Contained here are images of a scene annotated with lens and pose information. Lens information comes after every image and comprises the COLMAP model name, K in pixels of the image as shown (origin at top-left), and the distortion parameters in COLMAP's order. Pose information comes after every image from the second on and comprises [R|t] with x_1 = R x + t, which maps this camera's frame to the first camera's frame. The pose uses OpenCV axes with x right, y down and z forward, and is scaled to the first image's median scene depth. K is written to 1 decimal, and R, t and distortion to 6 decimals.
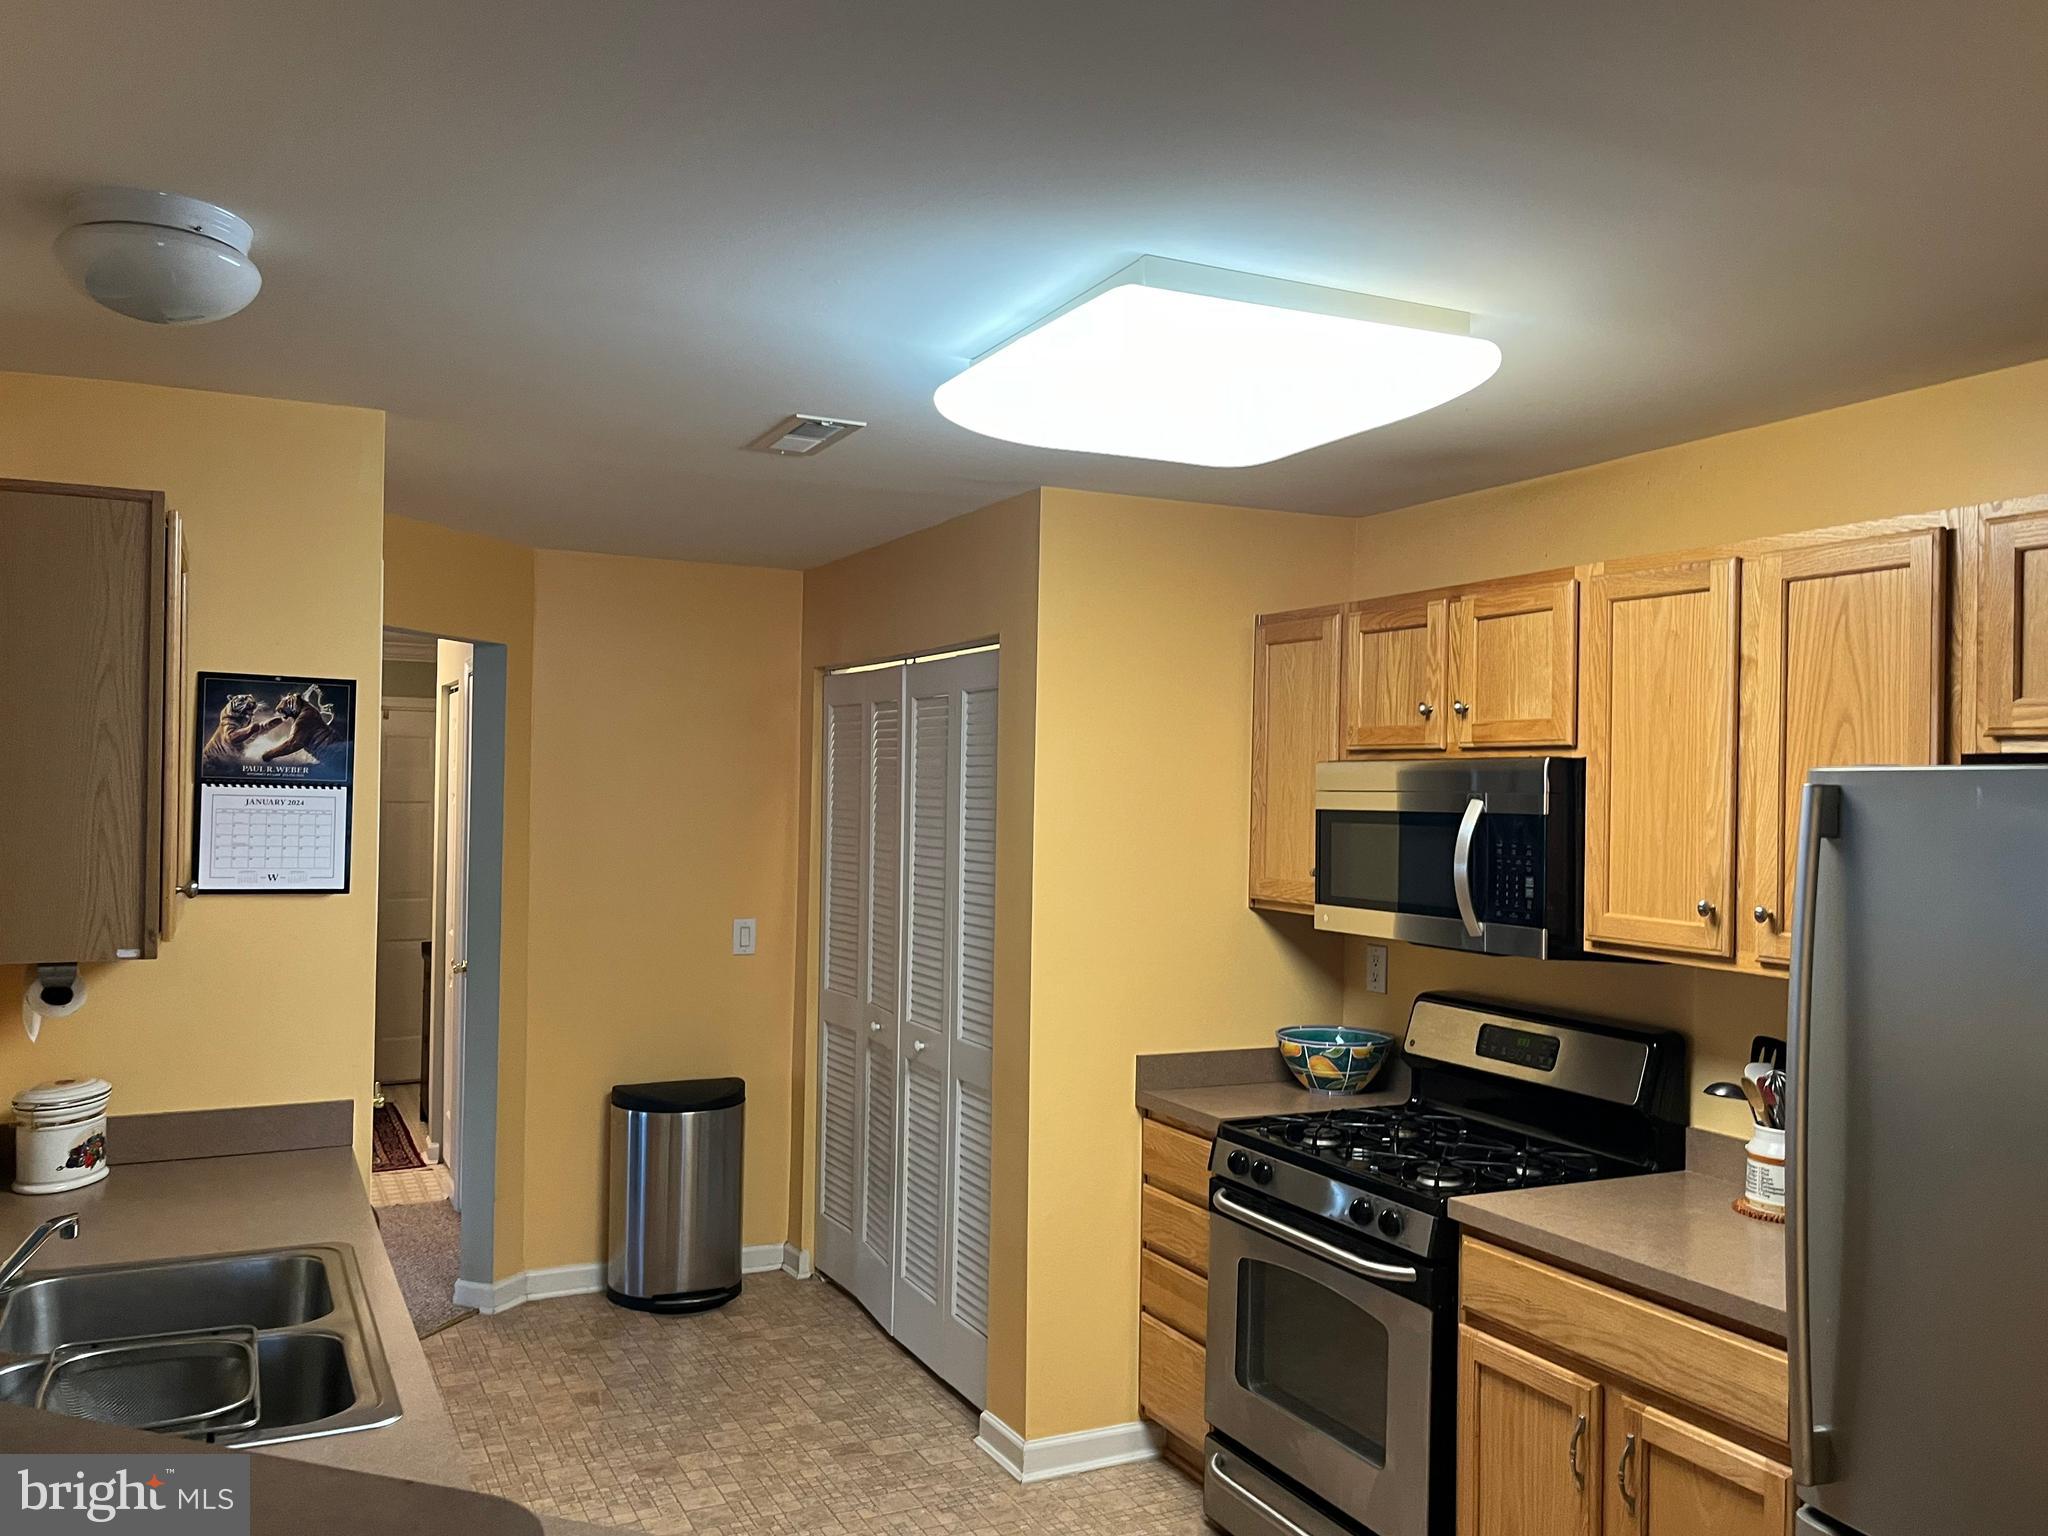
lens RADIAL K [[1614.7, 0, 1011.6], [0, 1614.7, 780.5], [0, 0, 1]] dist [0.051497, -0.074079]
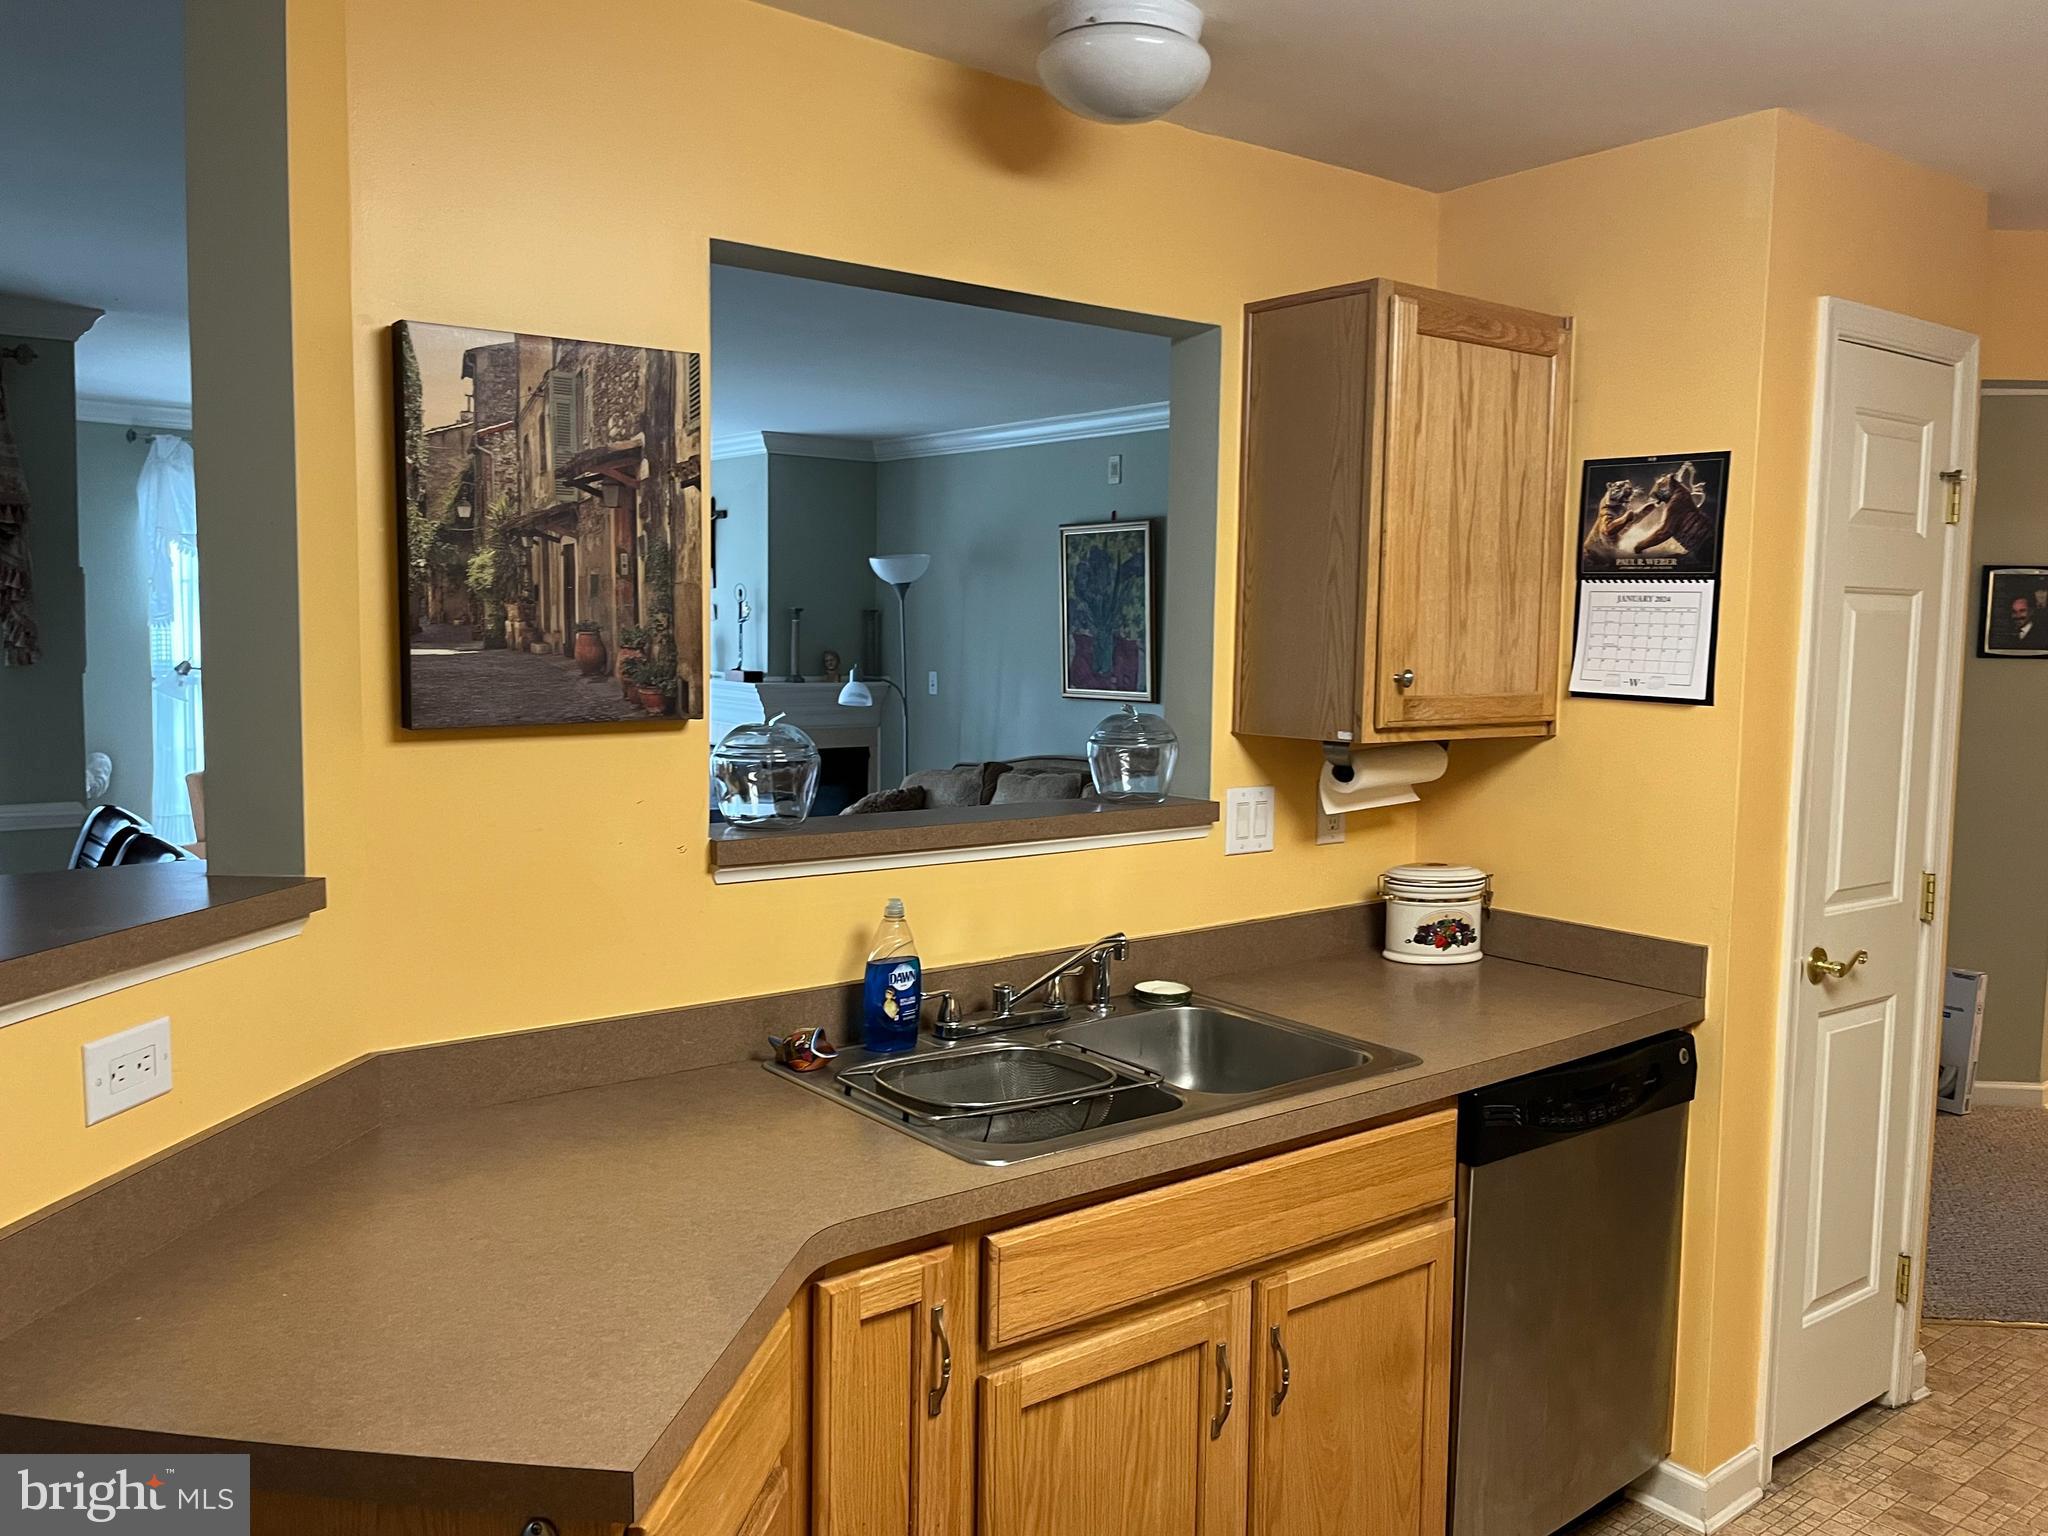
lens RADIAL K [[1614.7, 0, 1012.4], [0, 1614.7, 754.9], [0, 0, 1]] dist [0.051497, -0.074079]
pose [[0.202006, 0.071497, -0.976771, 0.357749], [-0.006023, 0.997404, 0.071761, 0.037022], [0.979366, -0.008613, 0.201912, 0.478949]]
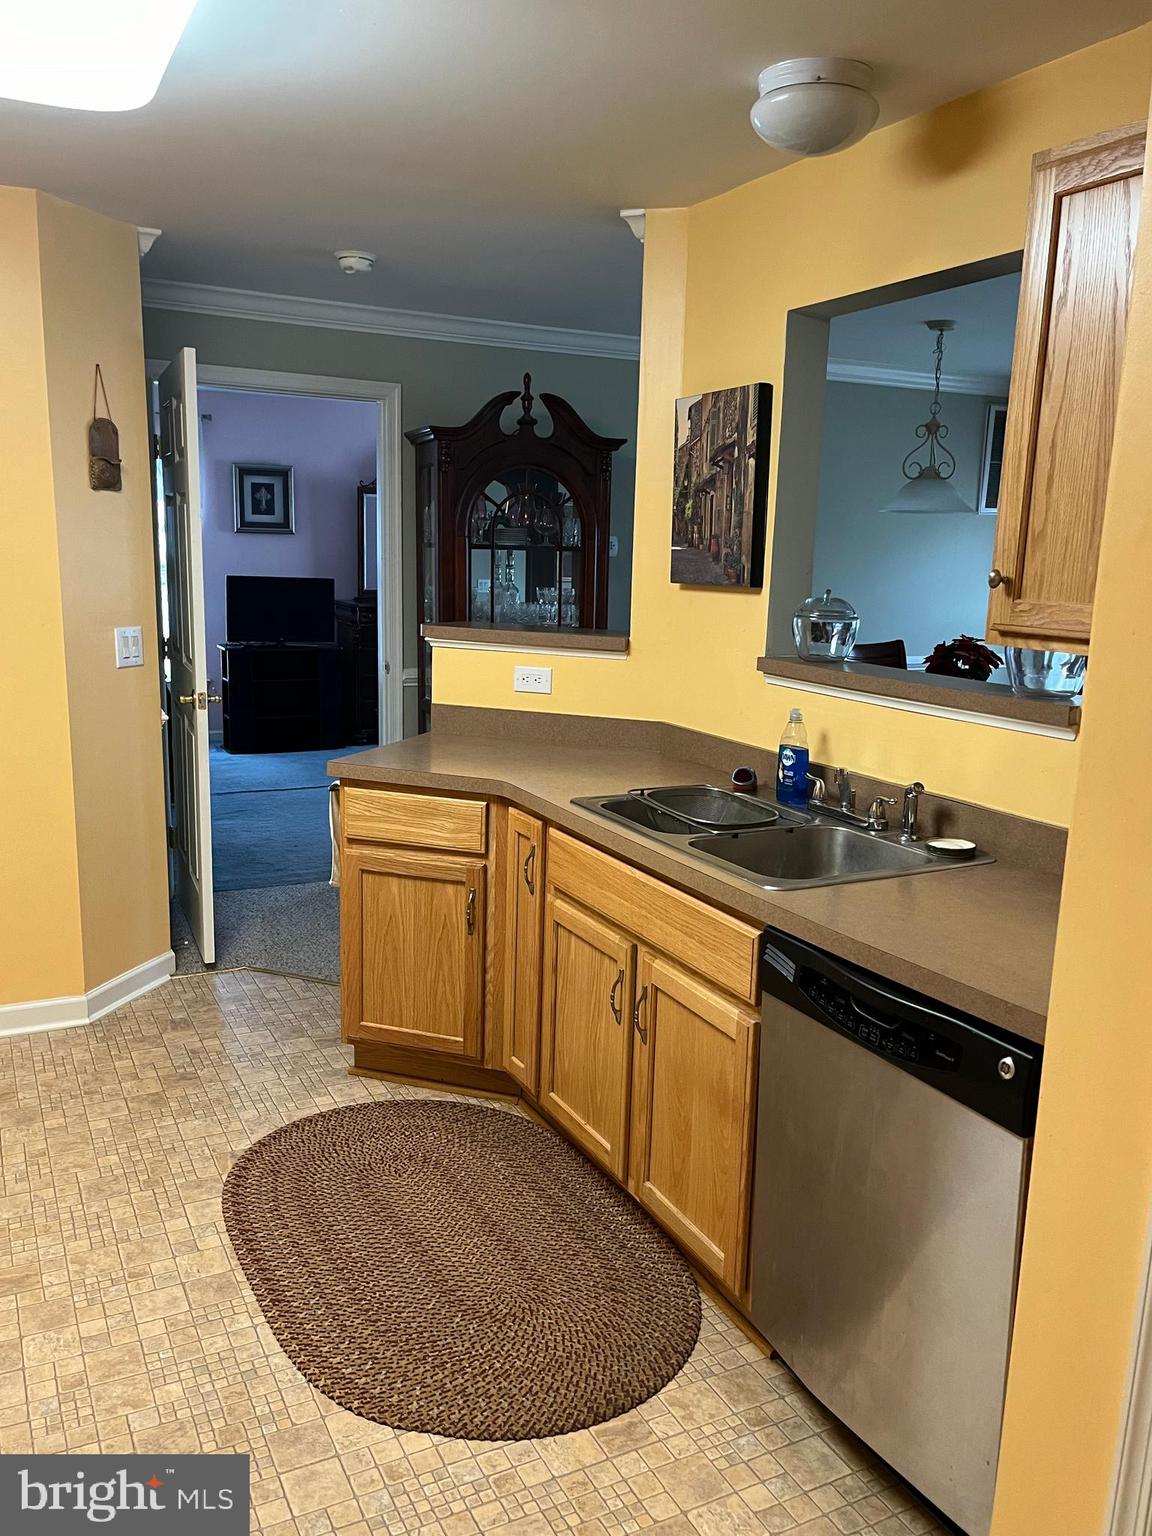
lens RADIAL K [[1211.0, 0, 574.0], [0, 1211.0, 790.8], [0, 0, 1]] dist [0.051497, -0.074079]
pose [[-0.999053, -0.038515, -0.020220, -0.217198], [-0.041682, 0.980568, 0.191702, 0.052616], [0.012444, 0.192364, -0.981245, 1.495101]]
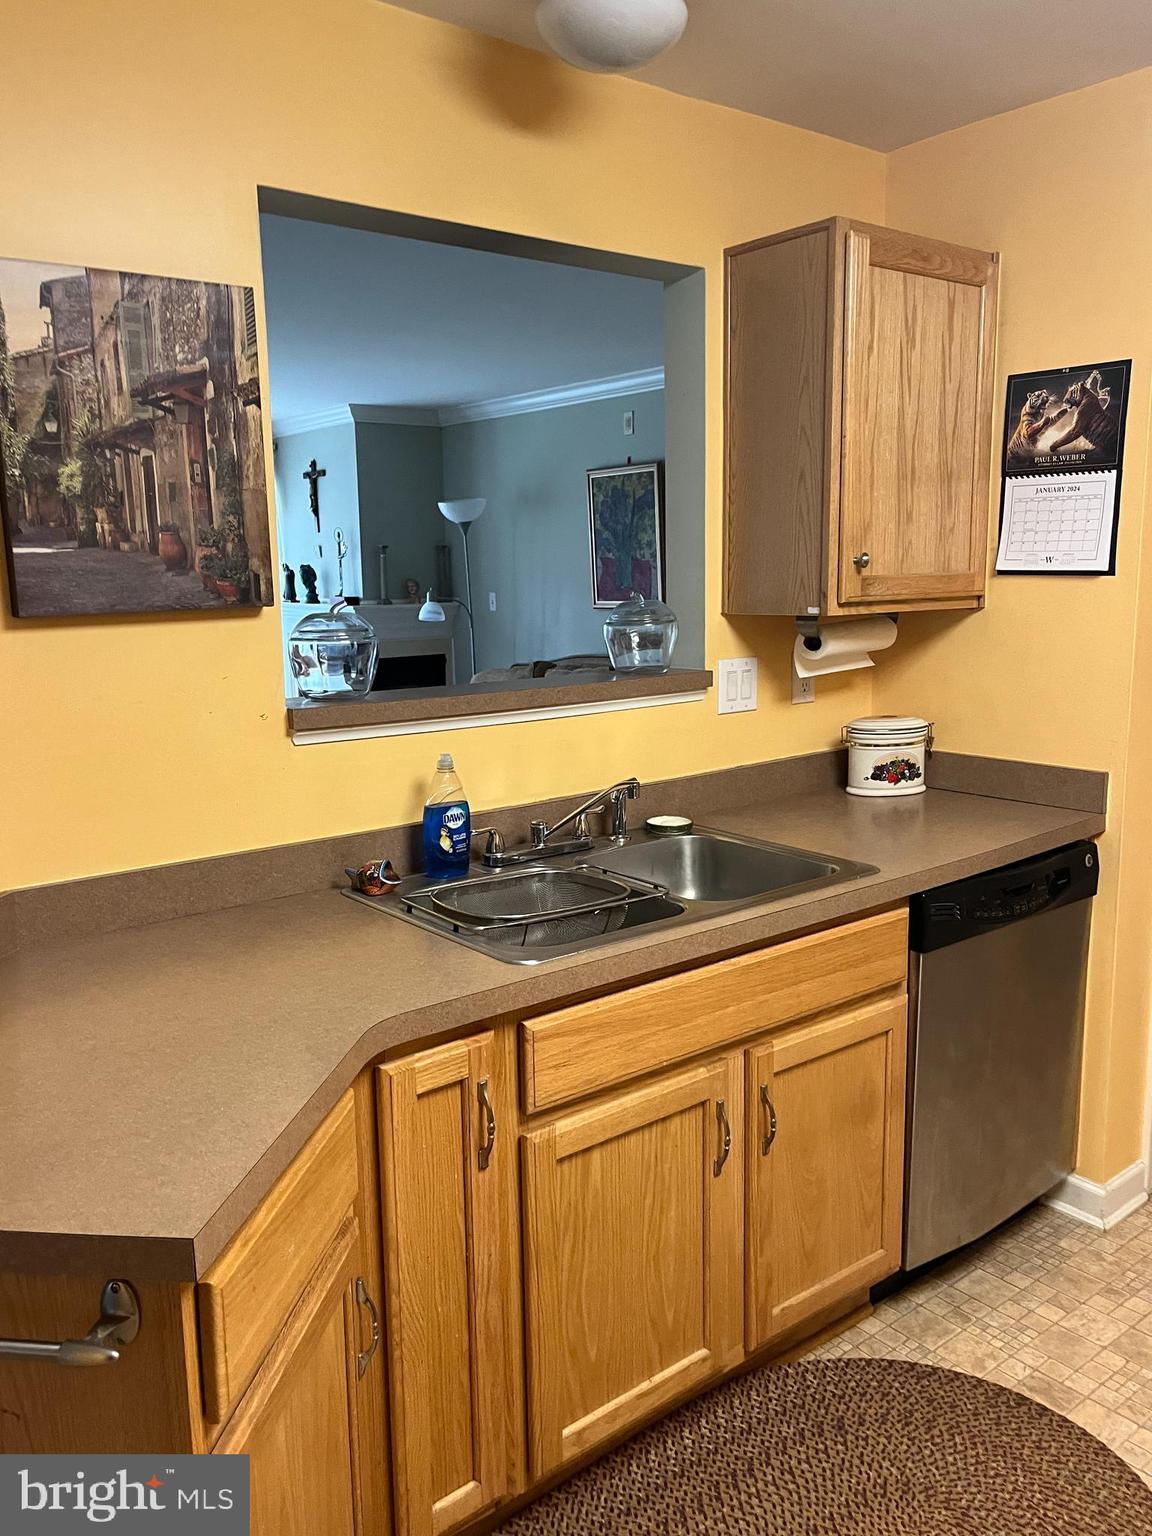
lens RADIAL K [[1211.0, 0, 576.0], [0, 1211.0, 773.2], [0, 0, 1]] dist [0.051497, -0.074079]
pose [[0.213656, 0.150236, -0.965288, 0.293928], [0.026082, 0.986875, 0.159368, 0.062188], [0.976561, -0.059226, 0.206933, 0.506863]]
